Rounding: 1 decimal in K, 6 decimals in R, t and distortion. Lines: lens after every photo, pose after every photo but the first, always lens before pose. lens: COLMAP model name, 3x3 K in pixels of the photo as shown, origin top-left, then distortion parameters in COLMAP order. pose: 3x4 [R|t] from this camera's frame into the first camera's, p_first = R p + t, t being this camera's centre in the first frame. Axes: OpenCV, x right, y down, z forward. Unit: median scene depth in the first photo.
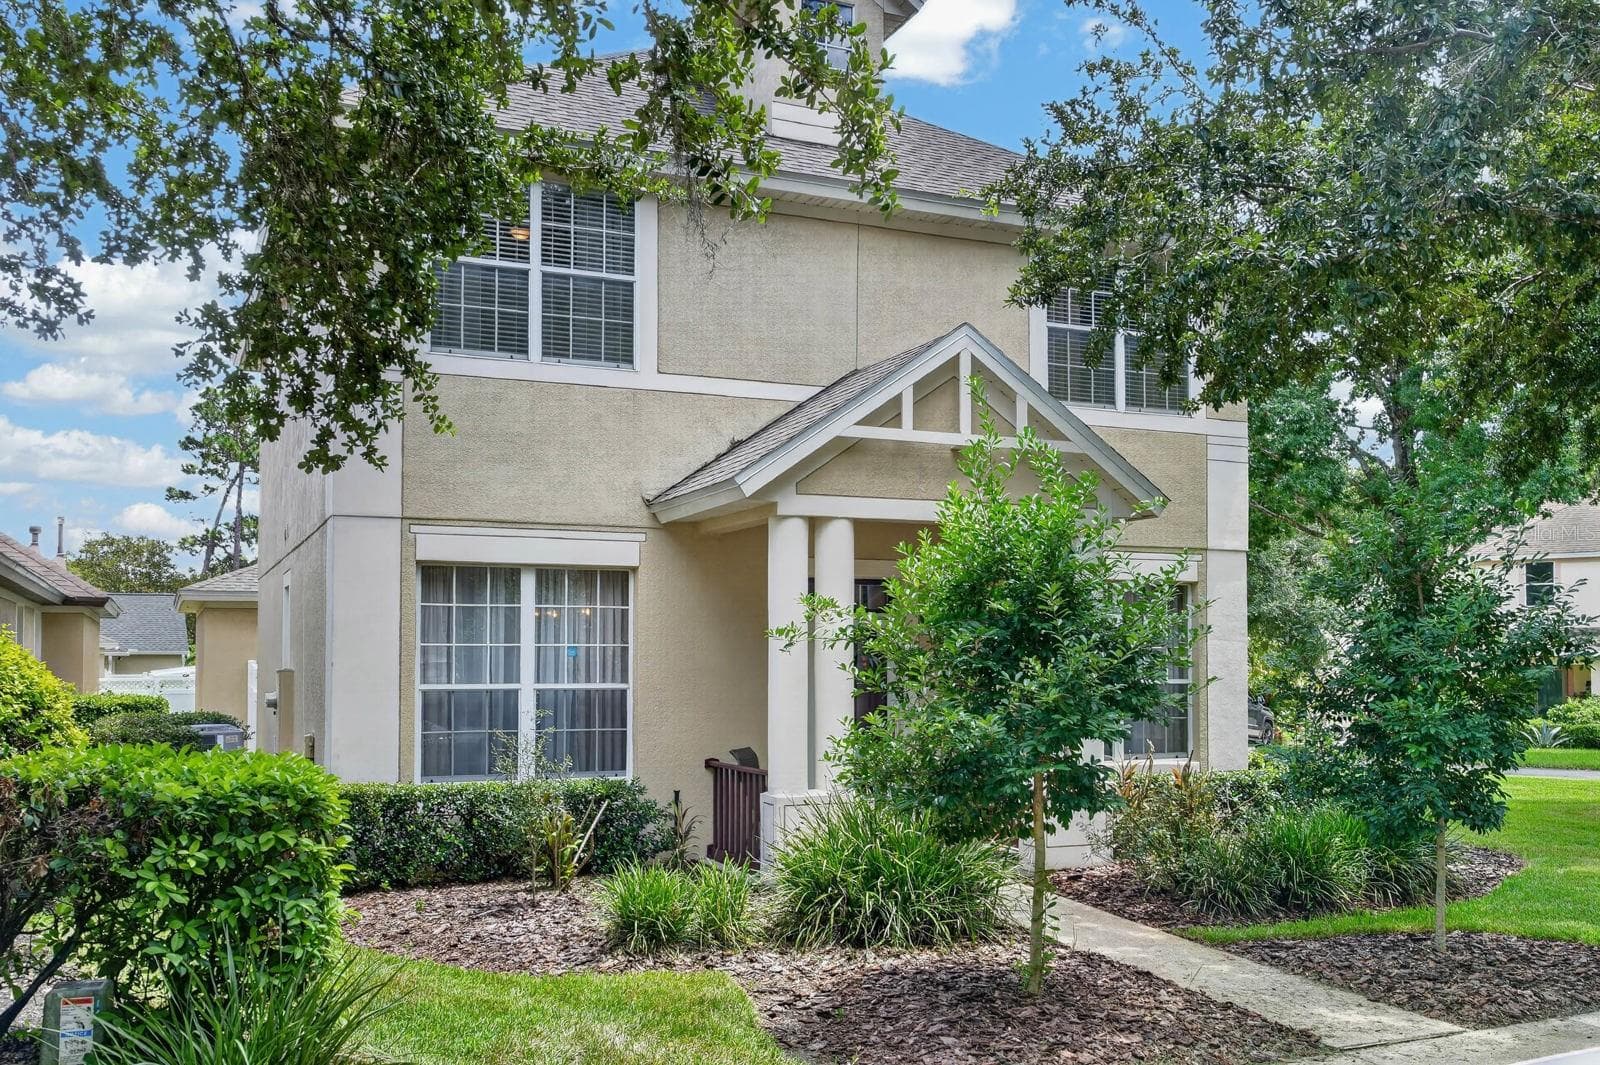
lens RADIAL K [[1443.8, 0, 799.7], [0, 1443.8, 619.4], [0, 0, 1]] dist [-0.014928, -0.014114]
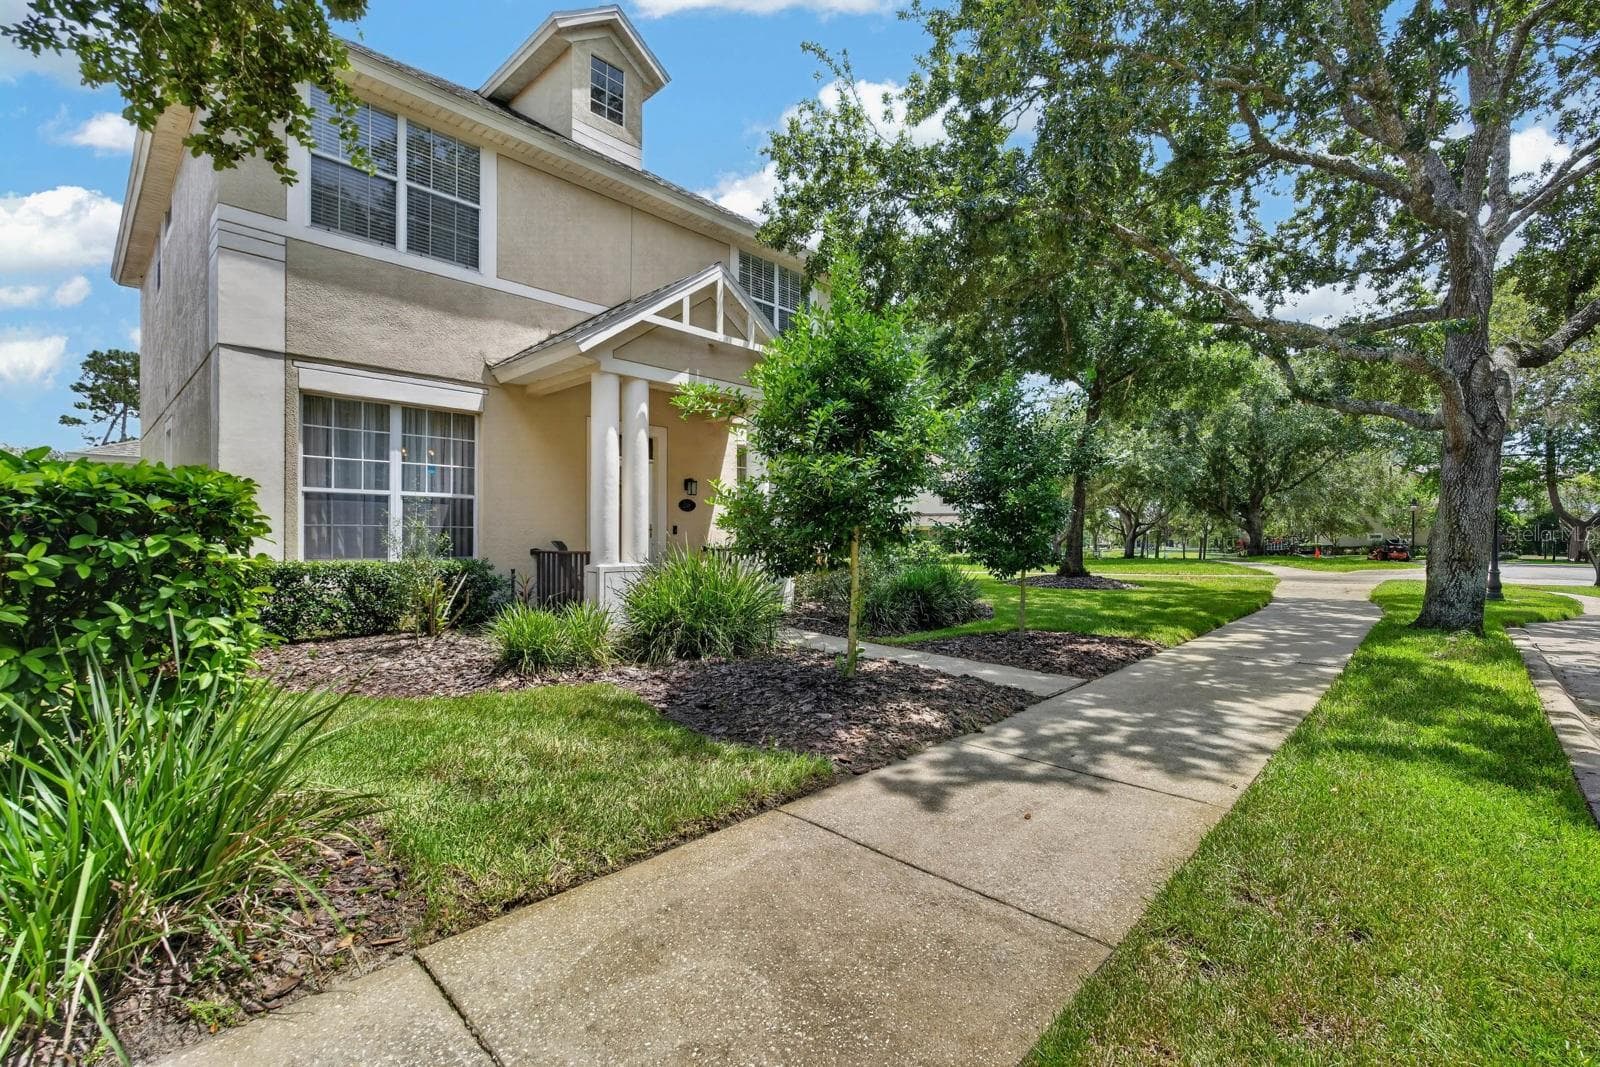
lens RADIAL K [[712.7, 0, 800.0], [0, 712.7, 533.5], [0, 0, 1]] dist [-0.001775, 0.000516]
pose [[0.925685, 0.002341, 0.378289, -0.095639], [-0.011511, 0.999692, 0.021982, 0.068807], [-0.378121, -0.024703, 0.925427, 0.252099]]
